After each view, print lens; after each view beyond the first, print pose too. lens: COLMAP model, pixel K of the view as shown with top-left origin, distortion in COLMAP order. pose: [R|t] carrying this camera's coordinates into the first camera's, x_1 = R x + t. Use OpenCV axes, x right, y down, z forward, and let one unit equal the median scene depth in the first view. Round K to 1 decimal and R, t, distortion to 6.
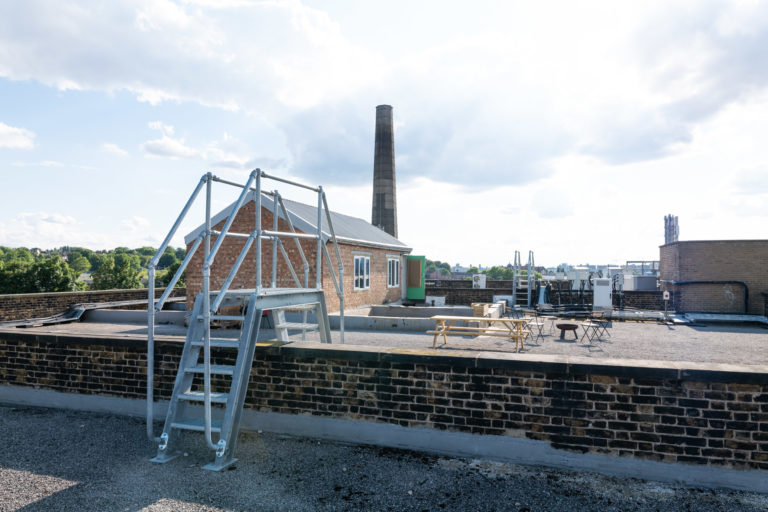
lens RADIAL K [[526.9, 0, 386.1], [0, 526.9, 255.4], [0, 0, 1]] dist [0.008523, -0.017077]
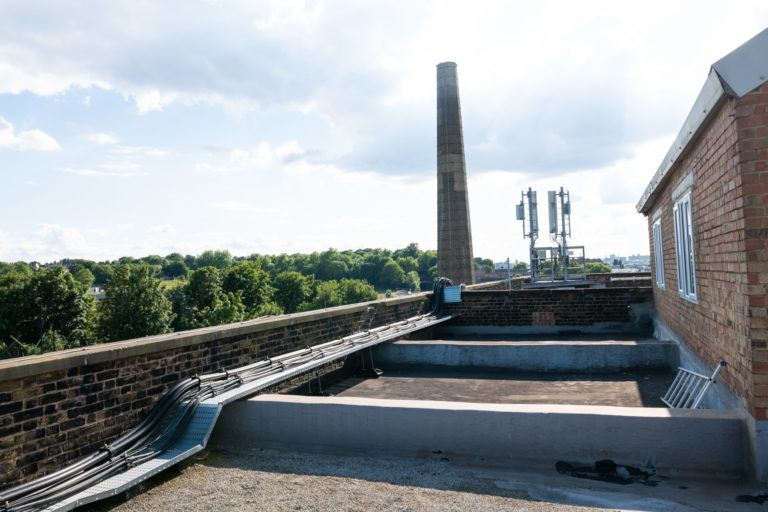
lens RADIAL K [[579.4, 0, 380.7], [0, 579.4, 257.6], [0, 0, 1]] dist [0.004254, -0.013562]
pose [[0.997972, -0.041794, -0.048004, -0.073388], [0.041986, 0.999114, 0.003000, 0.005060], [0.047837, -0.005009, 0.998843, 0.111177]]
